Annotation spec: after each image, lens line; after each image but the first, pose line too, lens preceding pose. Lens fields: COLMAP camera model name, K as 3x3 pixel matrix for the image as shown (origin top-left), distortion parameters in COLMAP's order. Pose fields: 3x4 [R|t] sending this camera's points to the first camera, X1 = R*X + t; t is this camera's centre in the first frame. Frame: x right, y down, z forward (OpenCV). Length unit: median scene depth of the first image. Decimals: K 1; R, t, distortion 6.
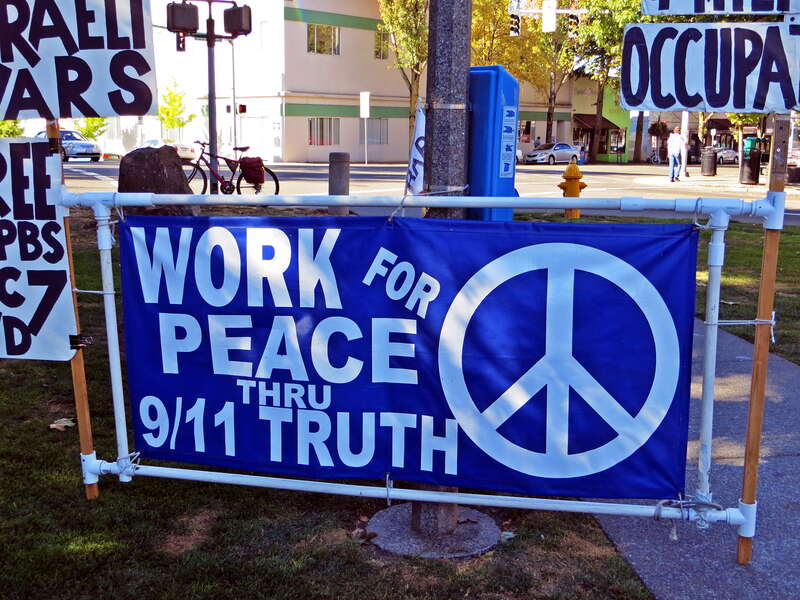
lens RADIAL K [[951.6, 0, 399.5], [0, 951.6, 298.0], [0, 0, 1]] dist [-0.012971, 0.000000]
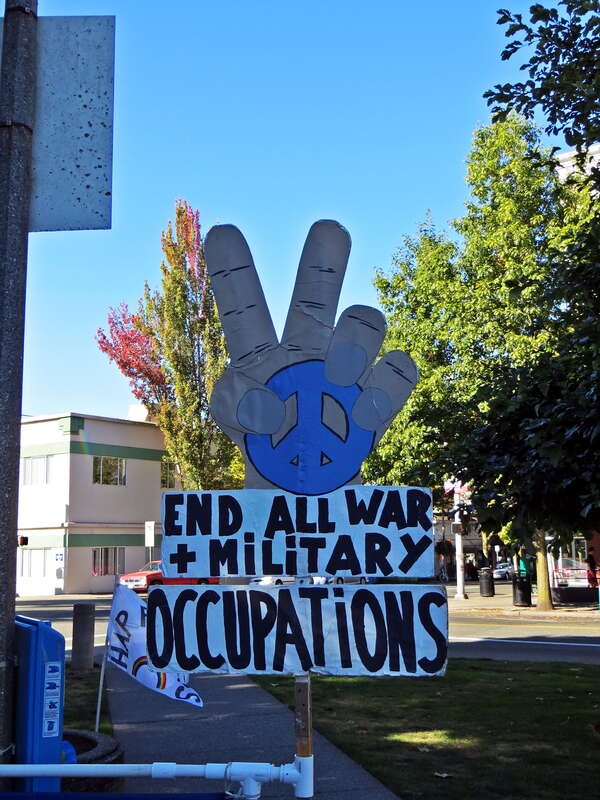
lens RADIAL K [[951.6, 0, 300.4], [0, 951.6, 400.0], [0, 0, 1]] dist [-0.012971, 0.000000]
pose [[0.993318, -0.009181, 0.115045, 0.282898], [0.046407, 0.944464, -0.325320, -0.138583], [-0.105669, 0.328486, 0.938579, -0.029825]]
